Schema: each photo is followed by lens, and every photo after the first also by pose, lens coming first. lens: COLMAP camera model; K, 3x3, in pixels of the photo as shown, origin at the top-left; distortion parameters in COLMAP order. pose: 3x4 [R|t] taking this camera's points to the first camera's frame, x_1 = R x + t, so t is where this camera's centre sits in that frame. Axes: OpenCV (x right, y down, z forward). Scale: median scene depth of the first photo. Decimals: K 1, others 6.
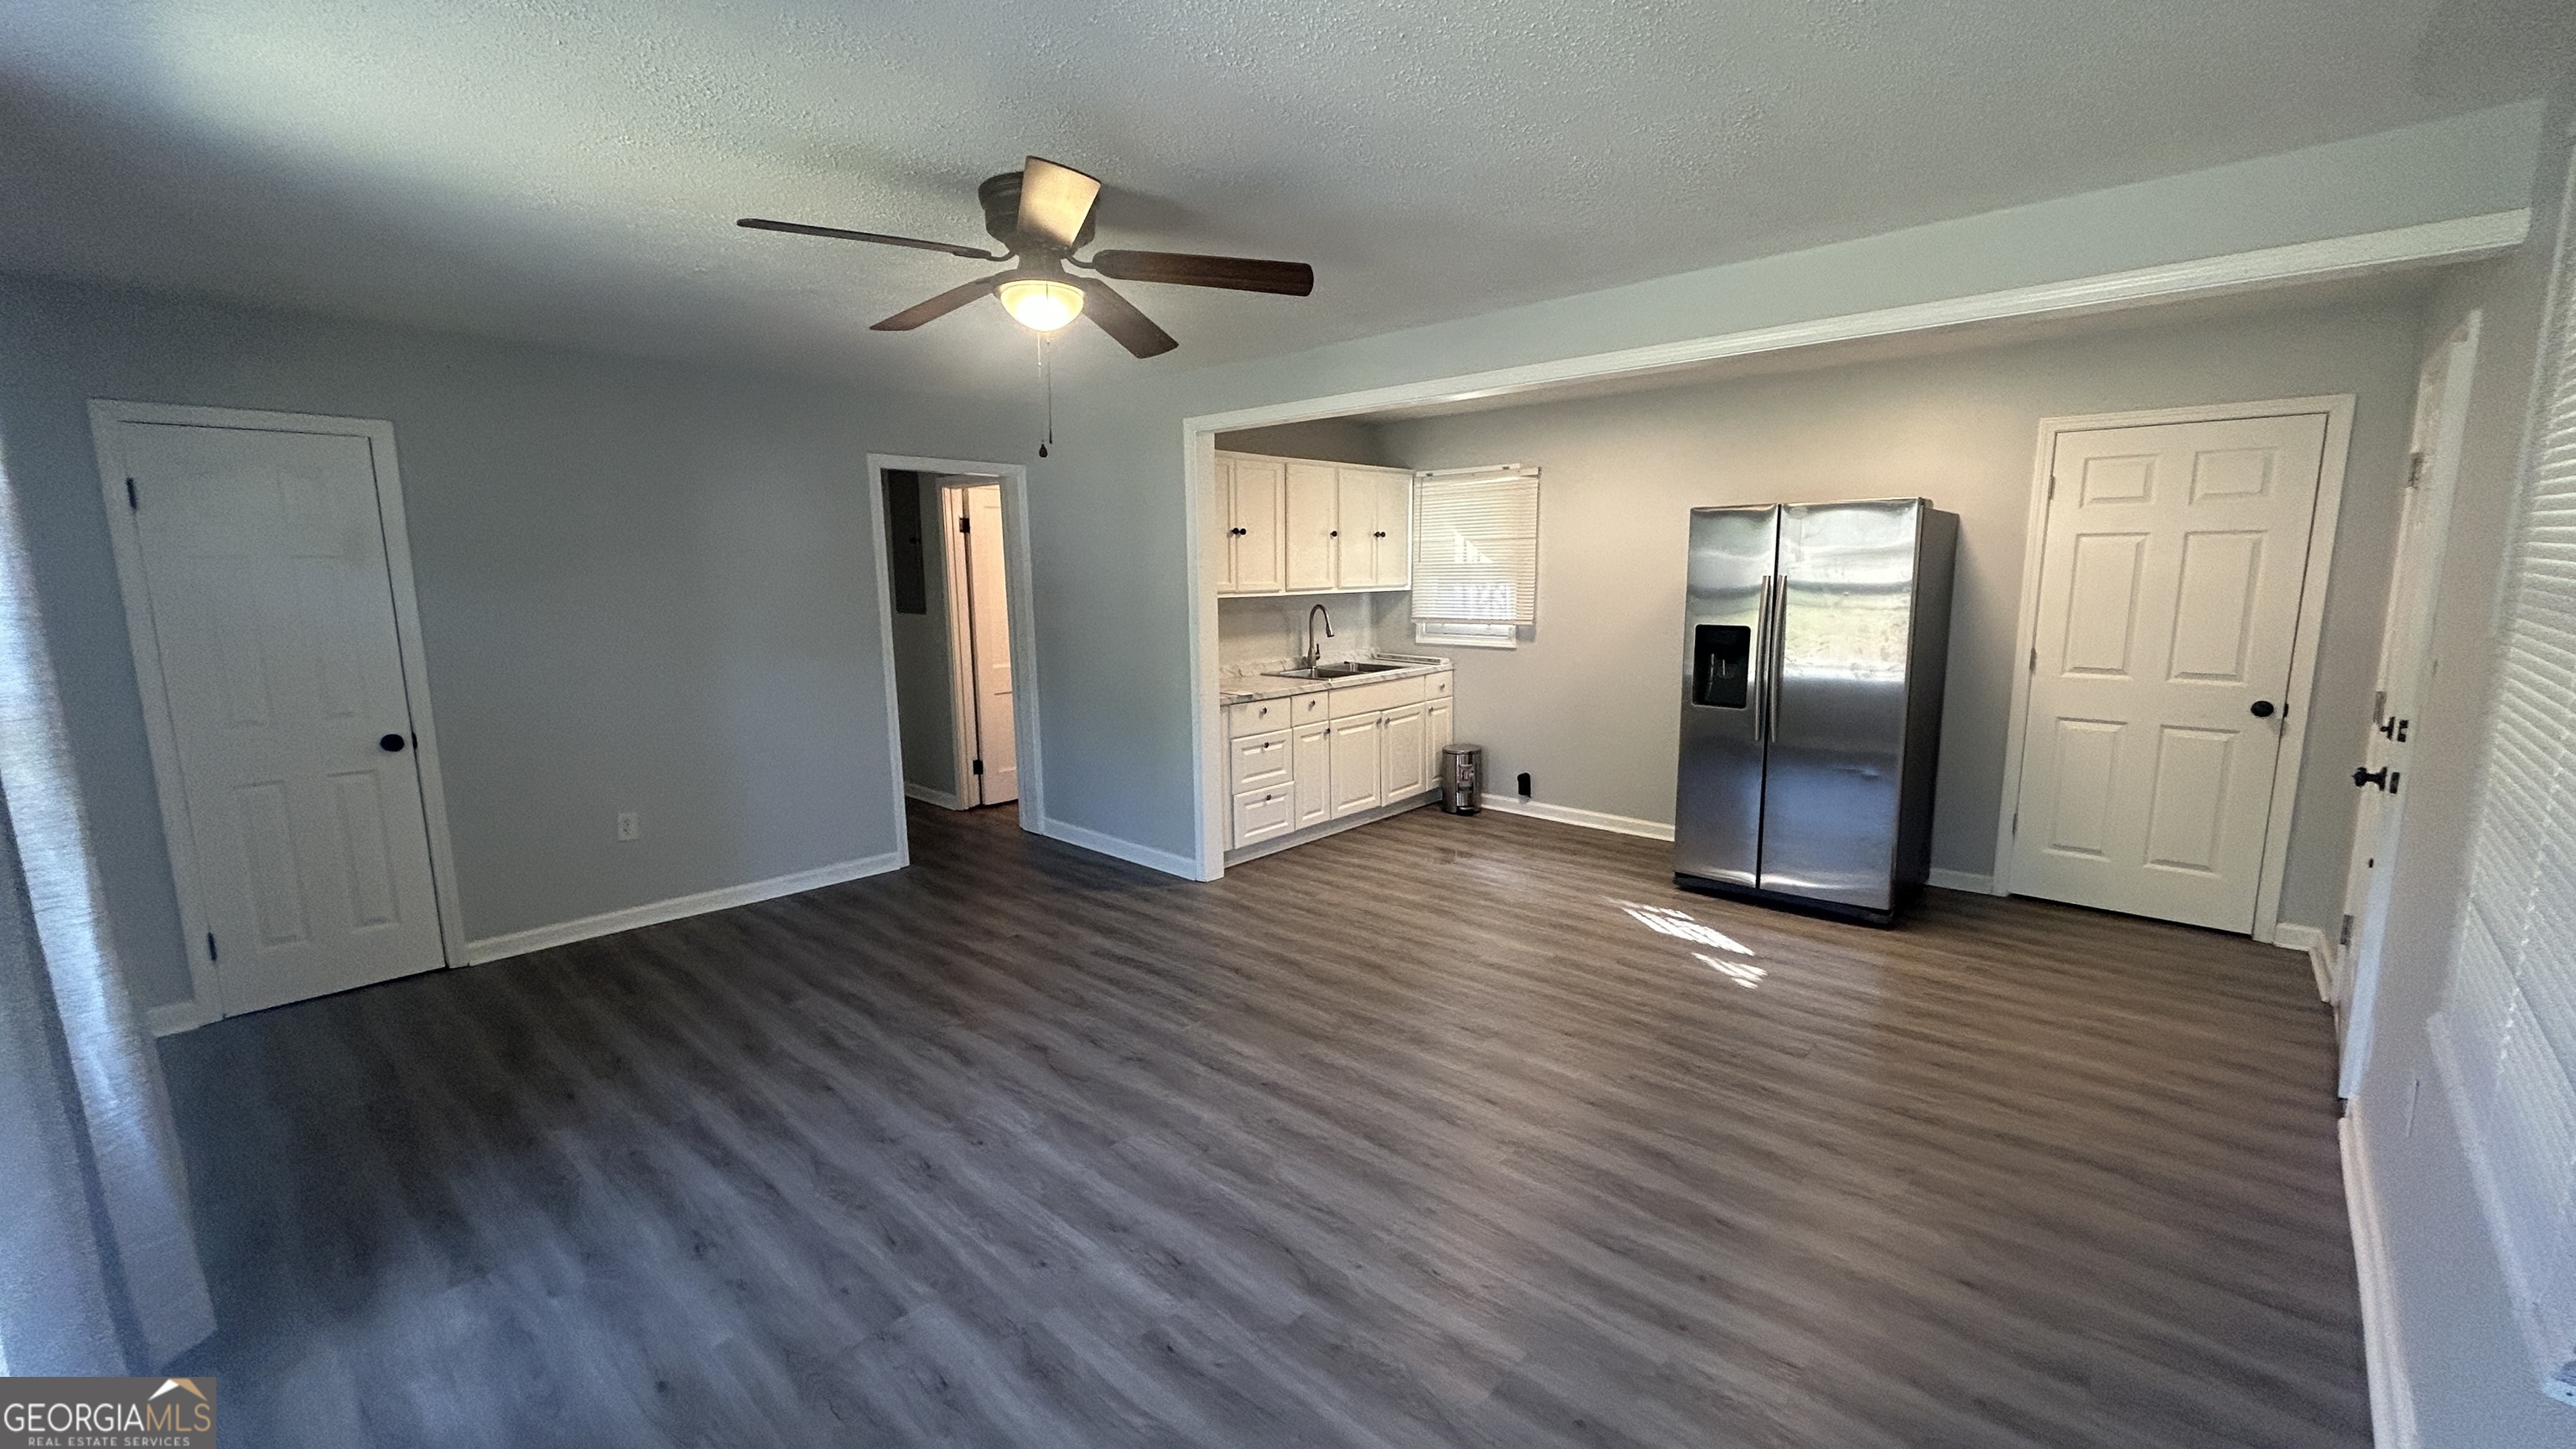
lens RADIAL K [[1026.3, 0, 1288.0], [0, 1026.3, 724.5], [0, 0, 1]] dist [0.003238, 0.001044]
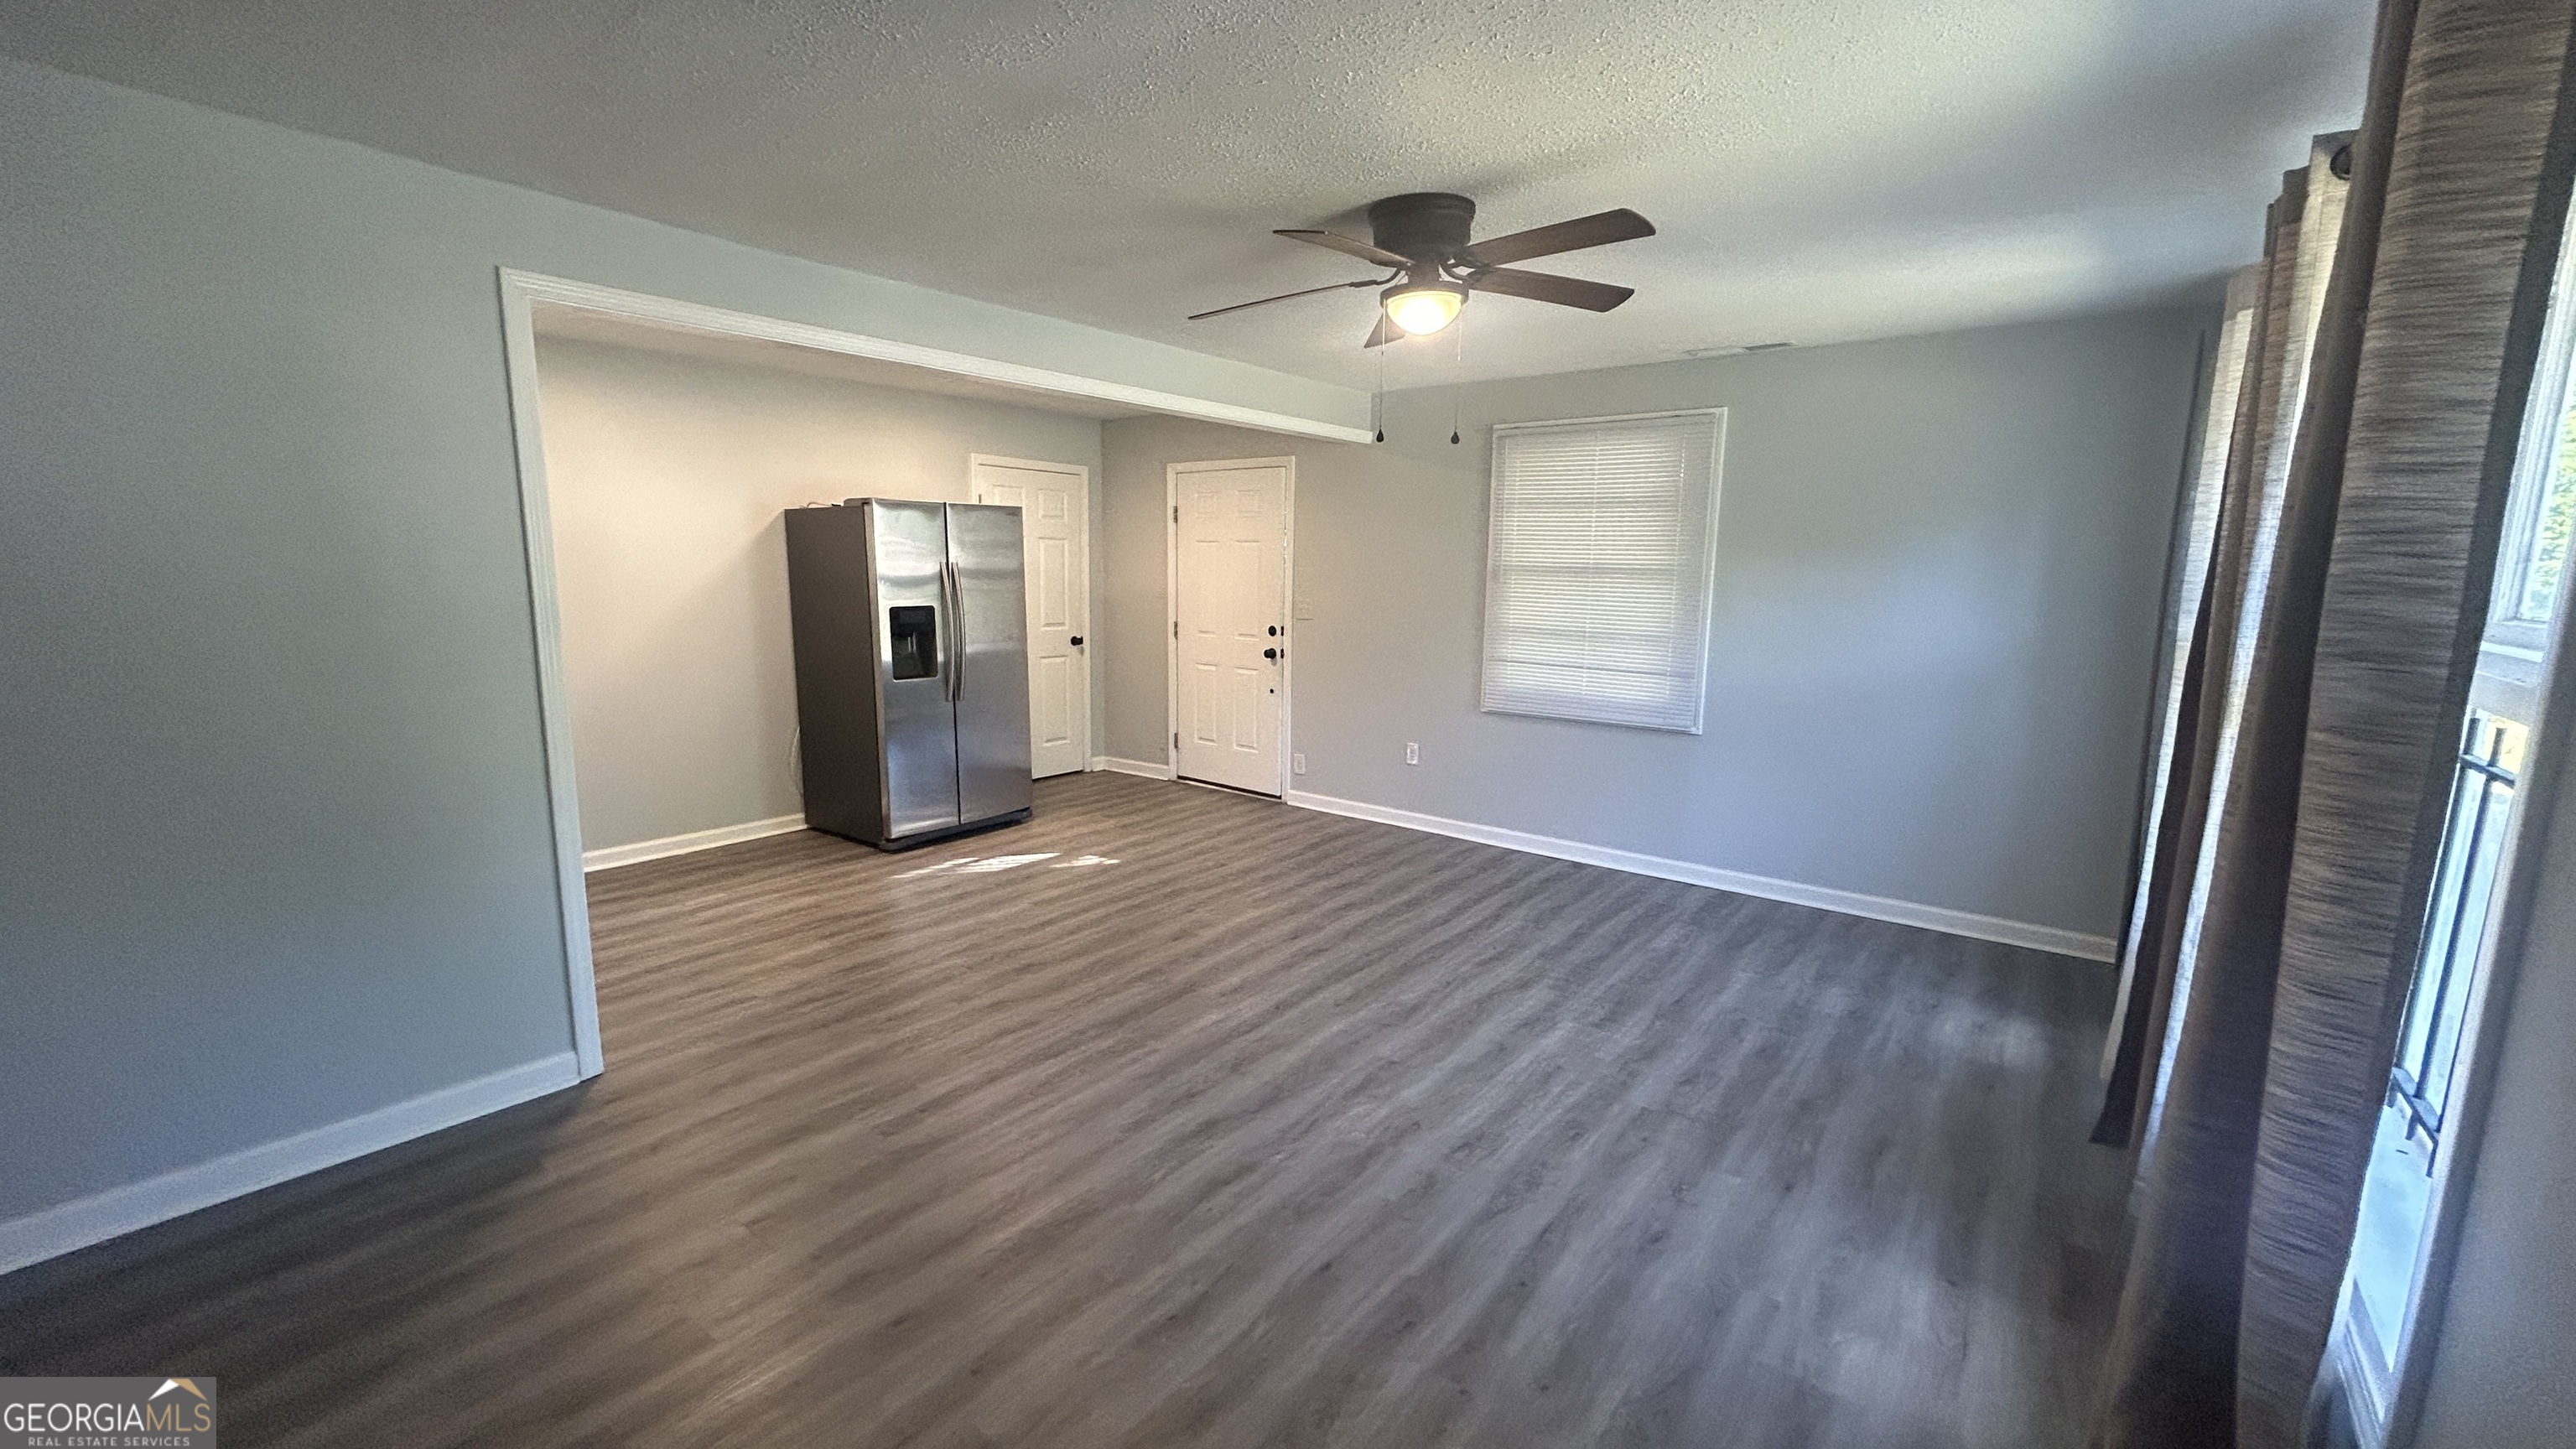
lens RADIAL K [[1026.3, 0, 1288.0], [0, 1026.3, 724.5], [0, 0, 1]] dist [0.003238, 0.001044]
pose [[-0.079901, -0.146649, 0.985956, -0.976179], [0.139997, 0.977664, 0.156761, -0.116570], [-0.986923, 0.150557, -0.057586, 0.901762]]
